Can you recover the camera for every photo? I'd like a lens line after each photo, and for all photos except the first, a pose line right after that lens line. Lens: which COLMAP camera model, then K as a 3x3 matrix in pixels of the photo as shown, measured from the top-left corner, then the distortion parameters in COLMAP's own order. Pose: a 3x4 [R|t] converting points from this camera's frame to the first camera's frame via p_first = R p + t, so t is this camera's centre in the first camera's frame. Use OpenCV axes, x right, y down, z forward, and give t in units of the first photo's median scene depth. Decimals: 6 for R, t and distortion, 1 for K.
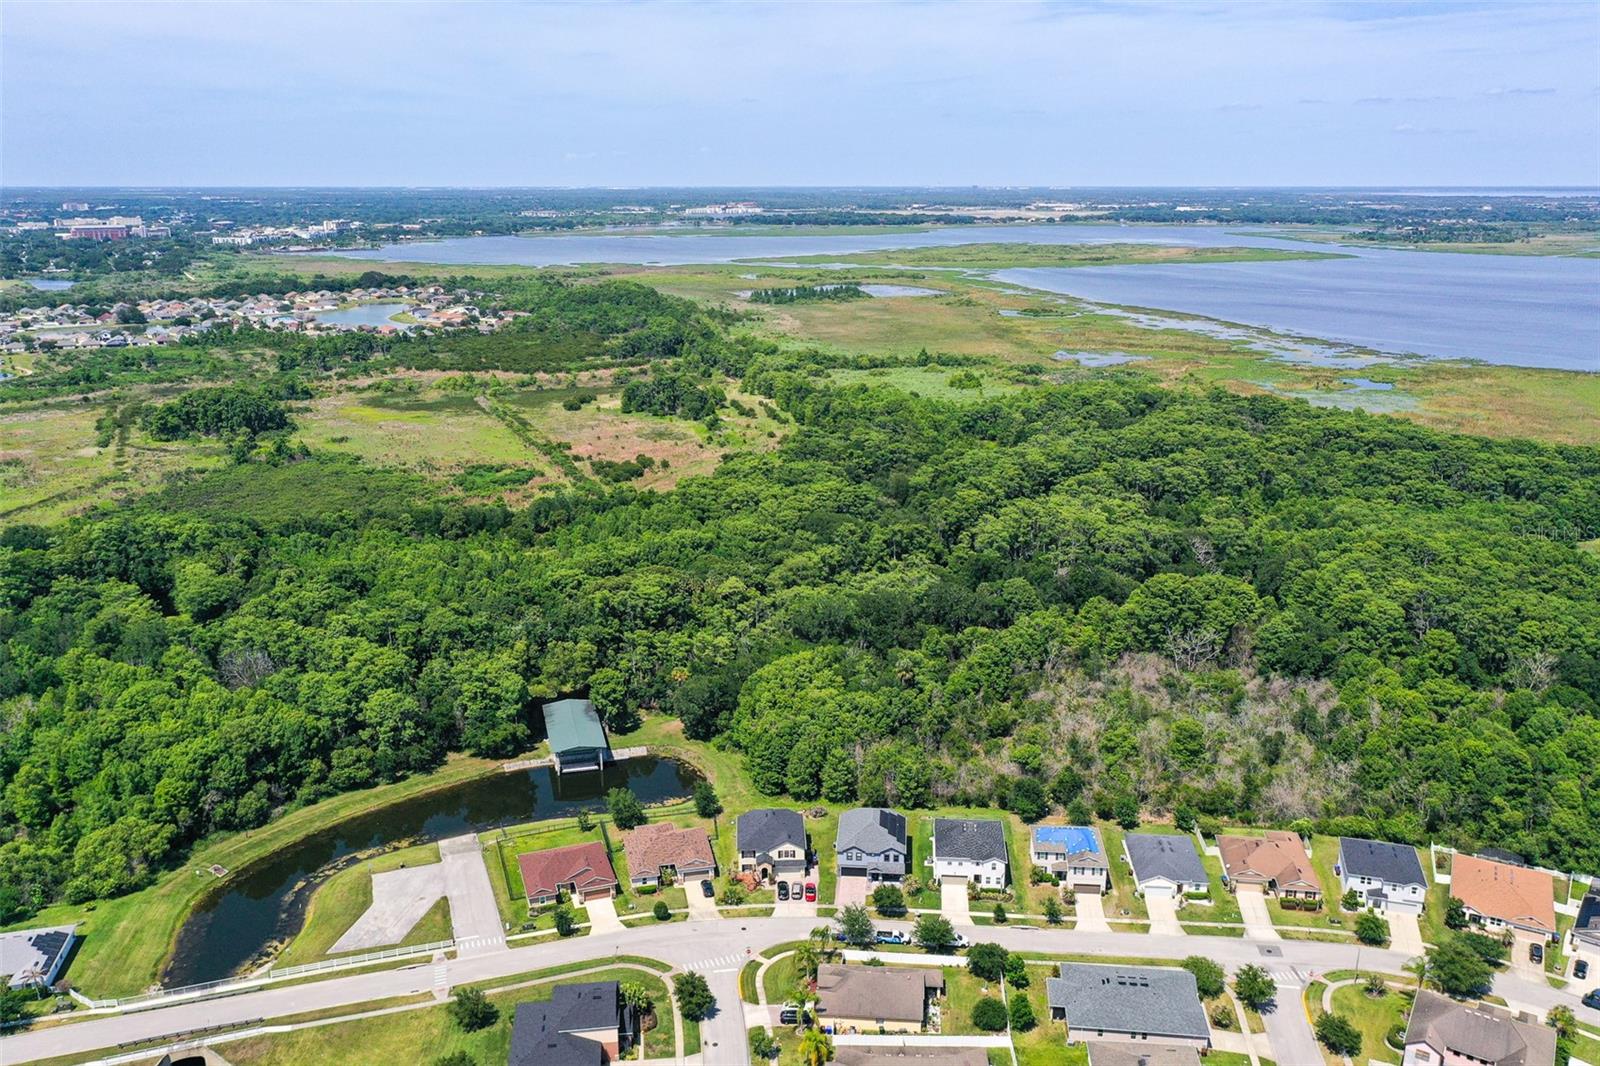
lens RADIAL K [[1263.7, 0, 801.5], [0, 1263.7, 524.8], [0, 0, 1]] dist [0.011276, -0.002269]
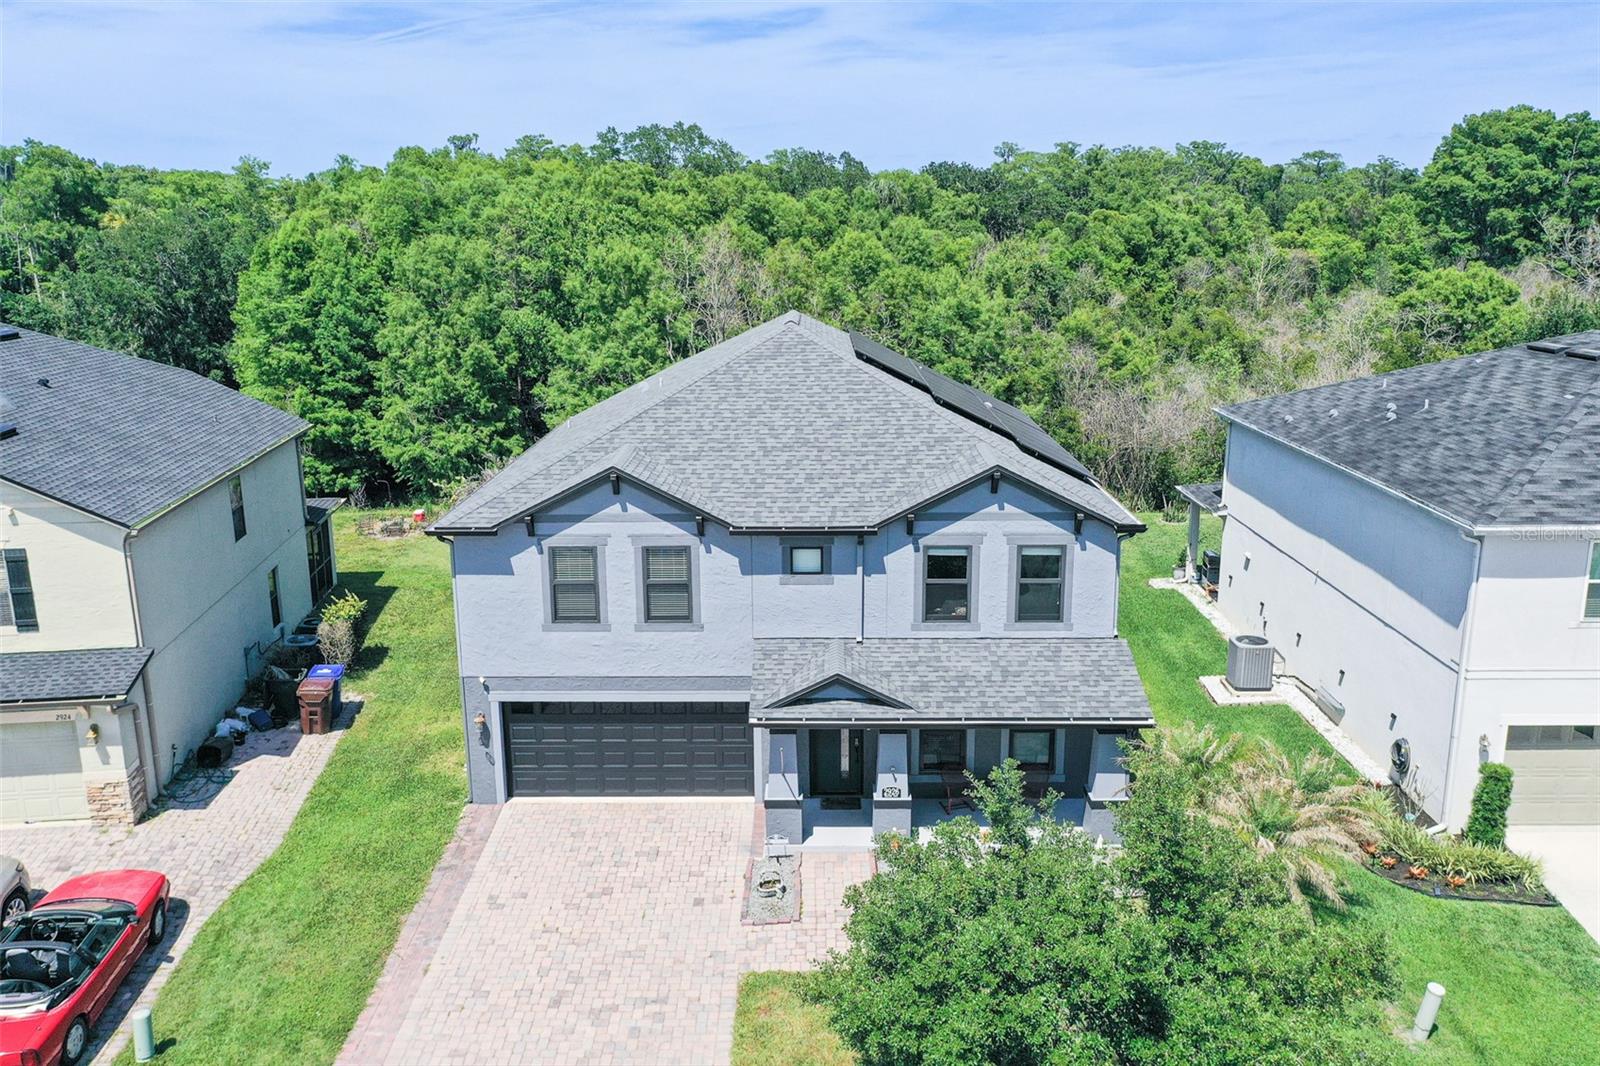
lens RADIAL K [[1263.7, 0, 801.5], [0, 1263.7, 524.8], [0, 0, 1]] dist [0.011276, -0.002269]
pose [[0.997028, -0.021164, 0.074070, 0.048525], [0.023767, 0.999124, -0.034433, 0.260182], [-0.073276, 0.036091, 0.996658, 0.896461]]
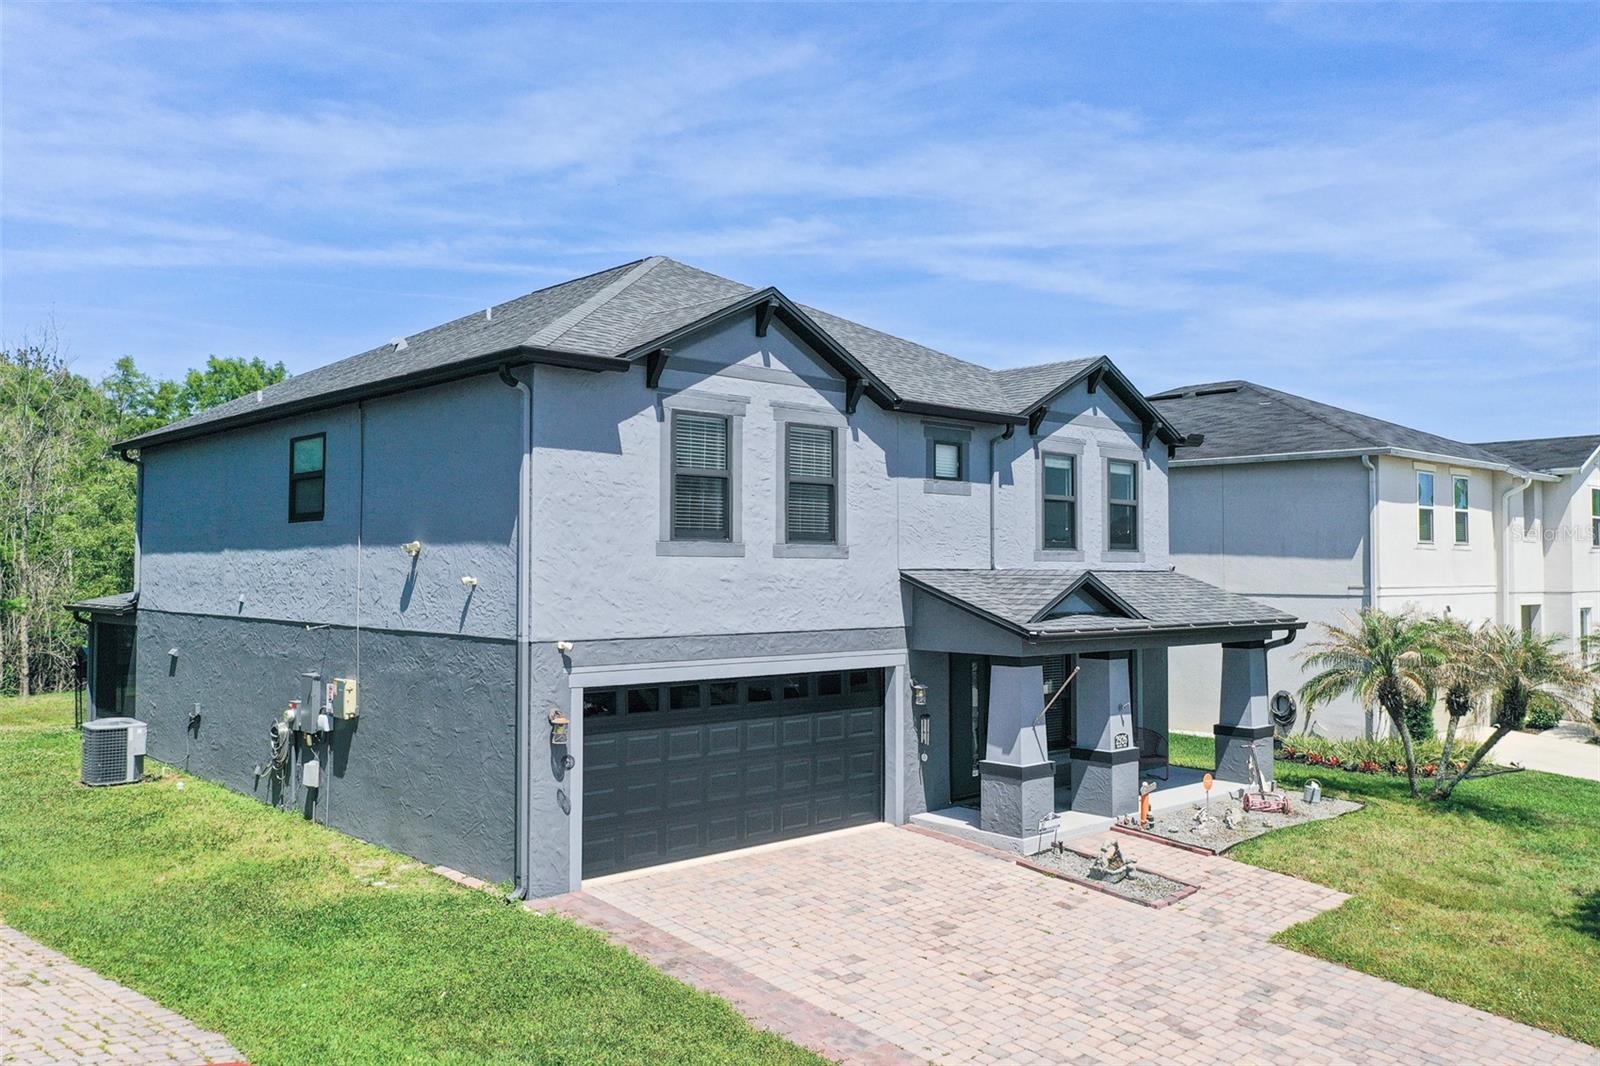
lens RADIAL K [[1247.2, 0, 797.2], [0, 1247.2, 526.3], [0, 0, 1]] dist [-0.008339, -0.002391]
pose [[0.672289, 0.031636, 0.739613, -0.003546], [0.192611, 0.957202, -0.216022, 0.277294], [-0.714793, 0.287687, 0.637422, 0.955977]]
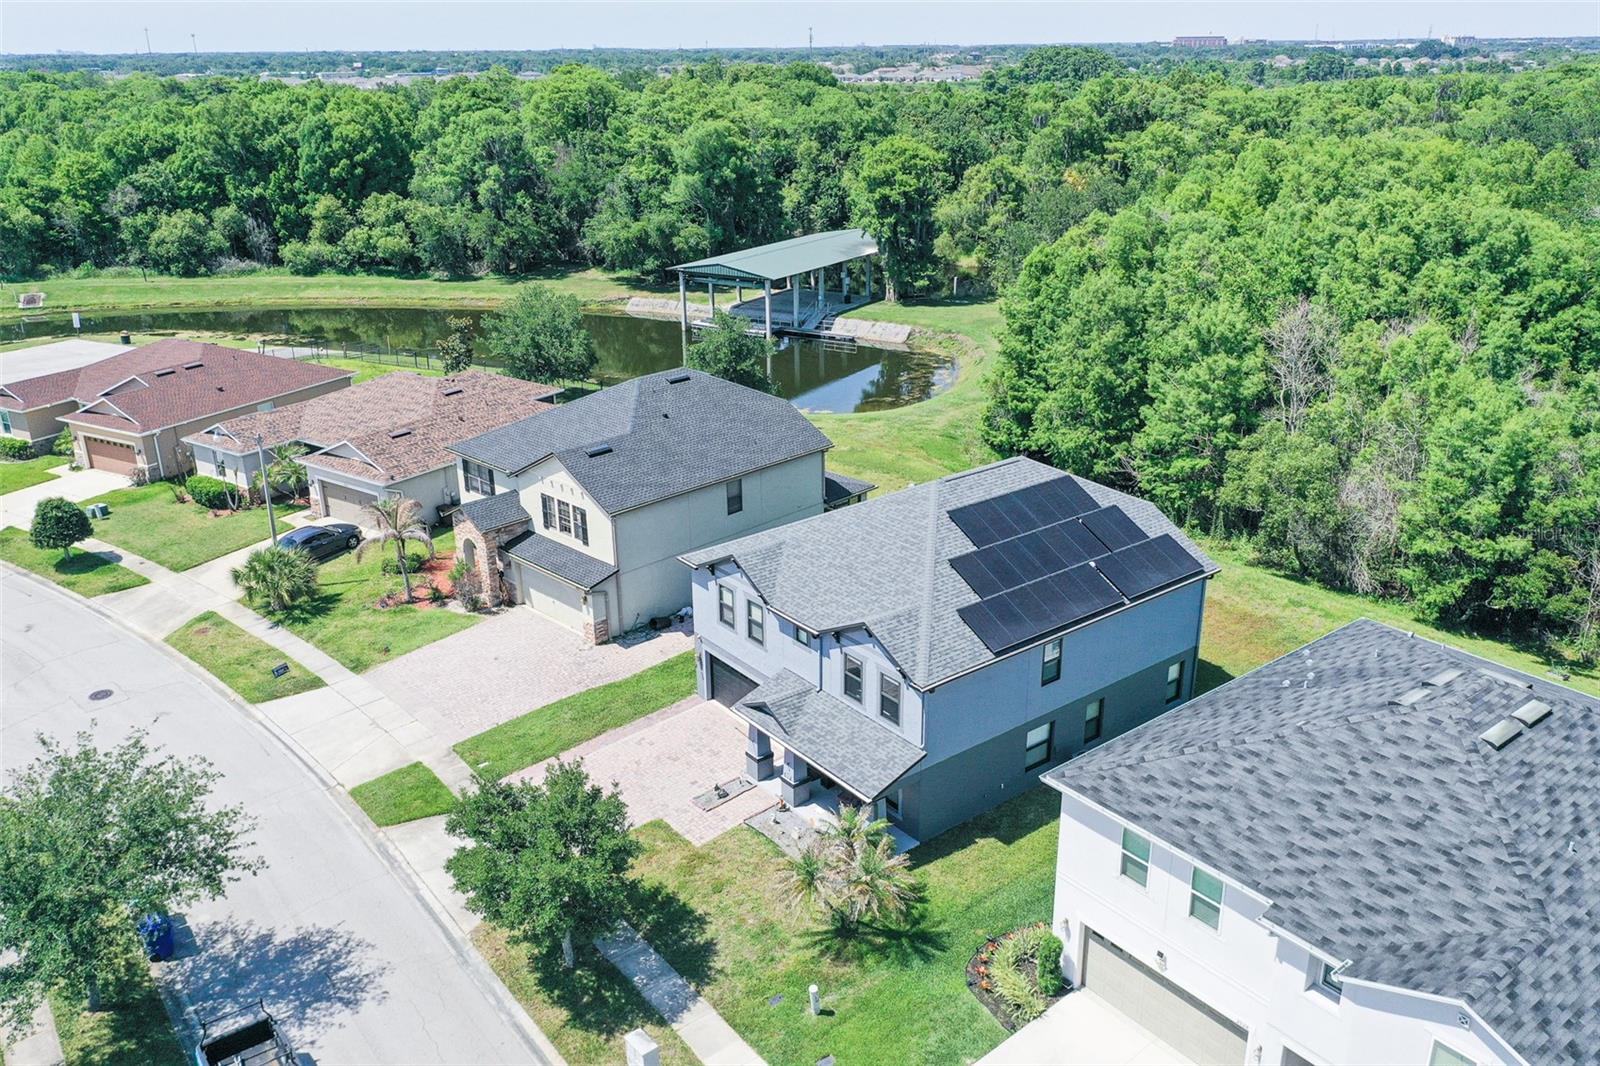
lens RADIAL K [[1263.7, 0, 801.5], [0, 1263.7, 524.8], [0, 0, 1]] dist [0.011276, -0.002269]
pose [[0.677427, 0.253893, -0.690385, 0.171359], [-0.183778, 0.967199, 0.175363, 0.214712], [0.712263, 0.008082, 0.701867, 0.873853]]
